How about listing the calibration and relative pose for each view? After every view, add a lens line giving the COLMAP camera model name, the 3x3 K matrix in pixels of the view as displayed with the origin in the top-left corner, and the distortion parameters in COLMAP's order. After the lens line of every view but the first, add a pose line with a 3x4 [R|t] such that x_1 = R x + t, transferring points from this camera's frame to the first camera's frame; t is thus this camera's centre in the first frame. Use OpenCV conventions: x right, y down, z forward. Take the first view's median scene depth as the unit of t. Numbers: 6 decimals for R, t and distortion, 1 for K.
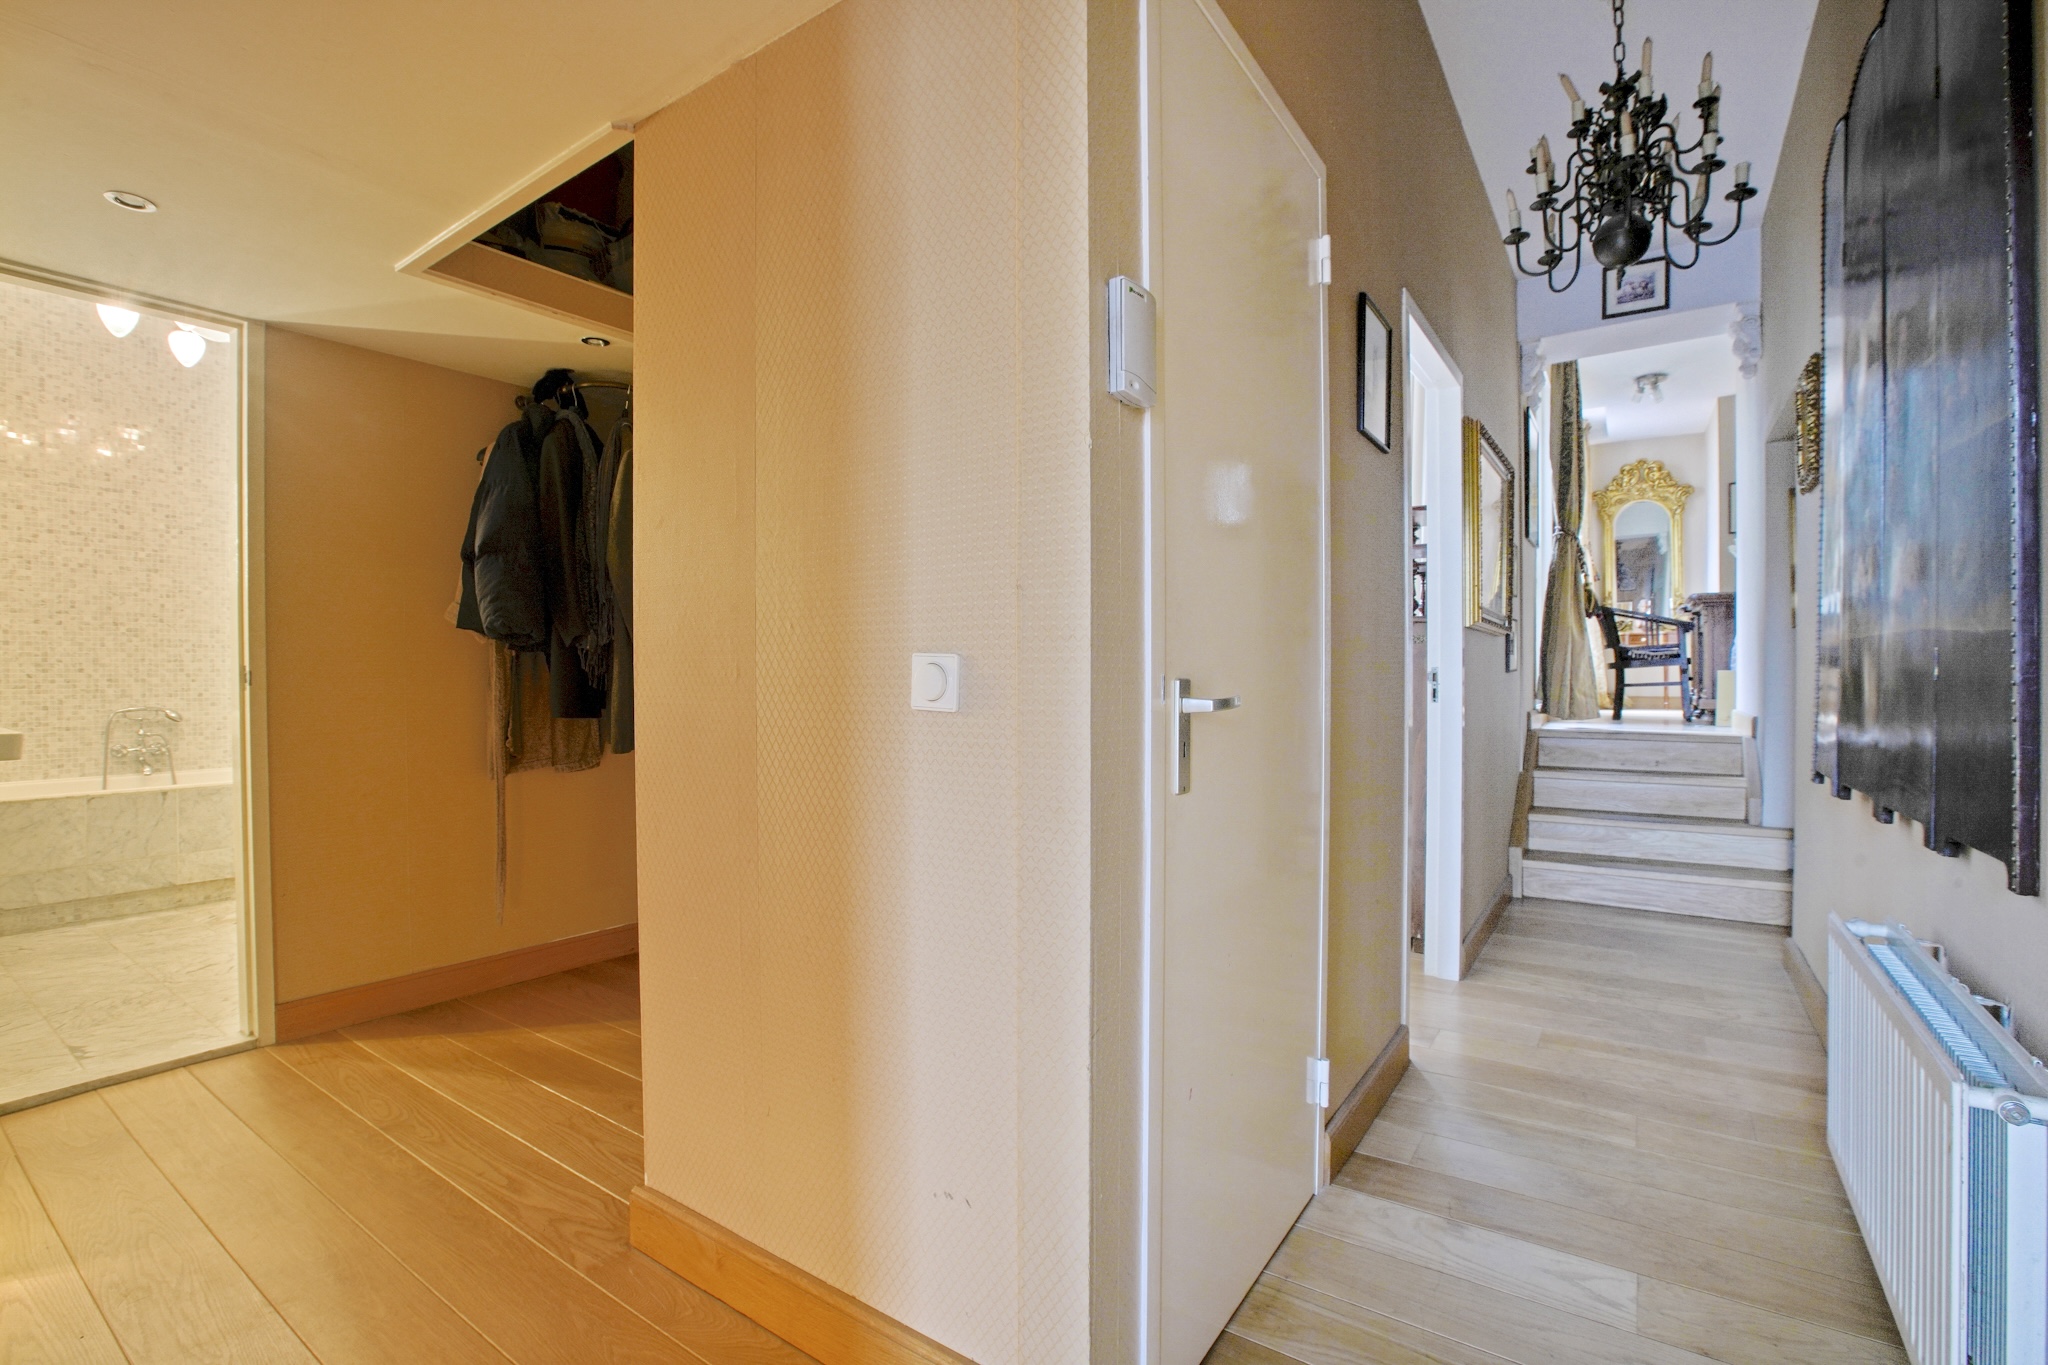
lens RADIAL K [[913.3, 0, 1021.8], [0, 913.3, 666.8], [0, 0, 1]] dist [-0.037496, 0.006346]
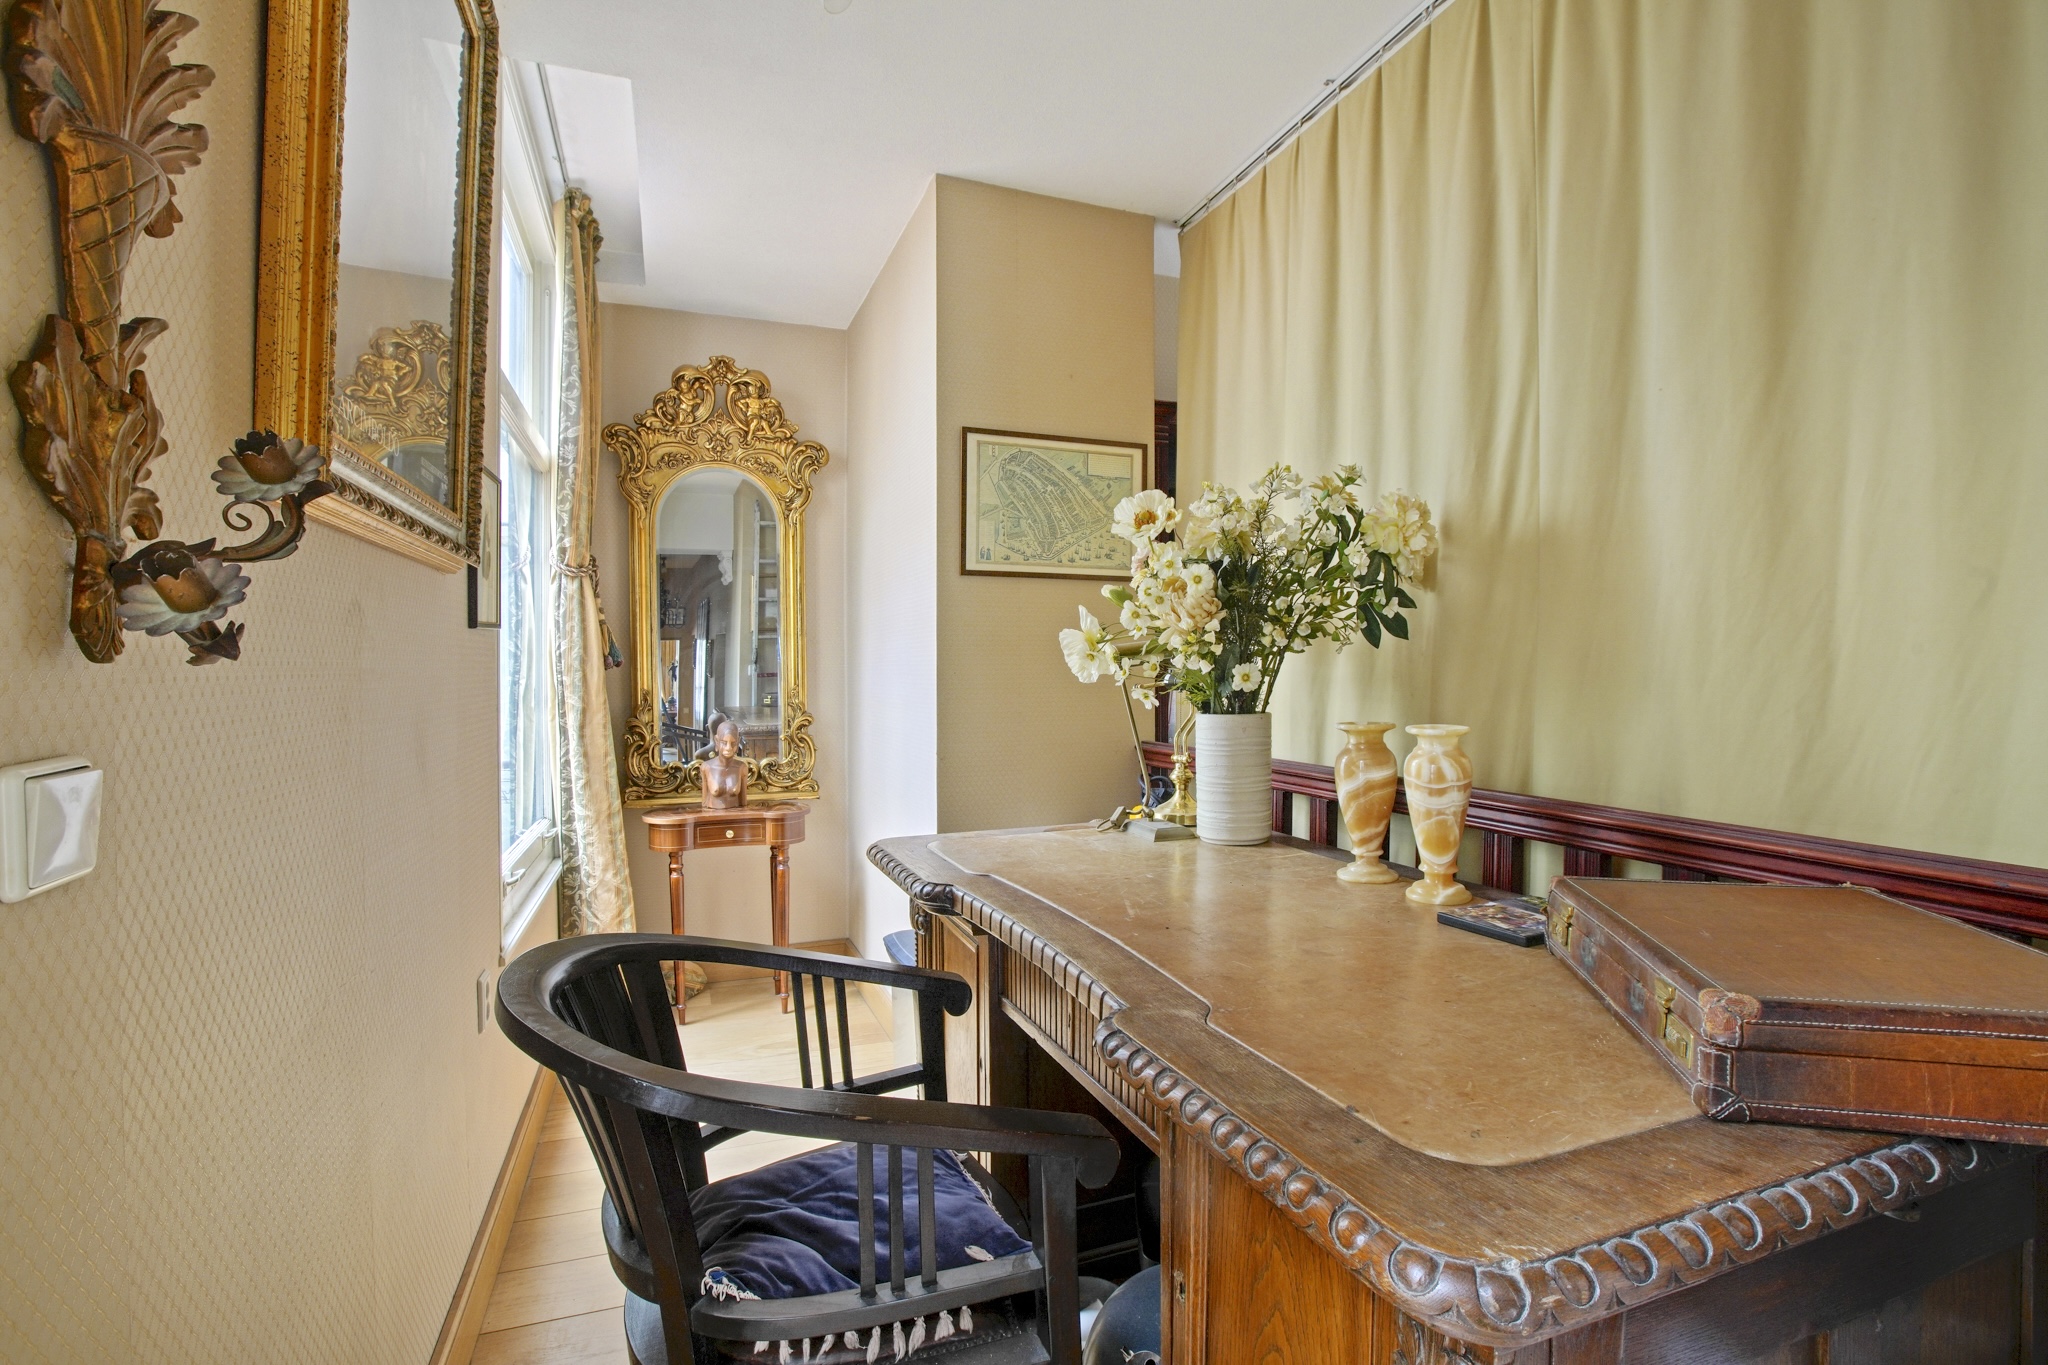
lens RADIAL K [[921.7, 0, 1016.8], [0, 921.7, 678.1], [0, 0, 1]] dist [-0.037230, 0.014522]
pose [[0.578492, -0.002987, 0.815682, 0.446451], [-0.003536, 0.999975, 0.006170, -0.095455], [-0.815680, -0.006454, 0.578467, 0.674373]]
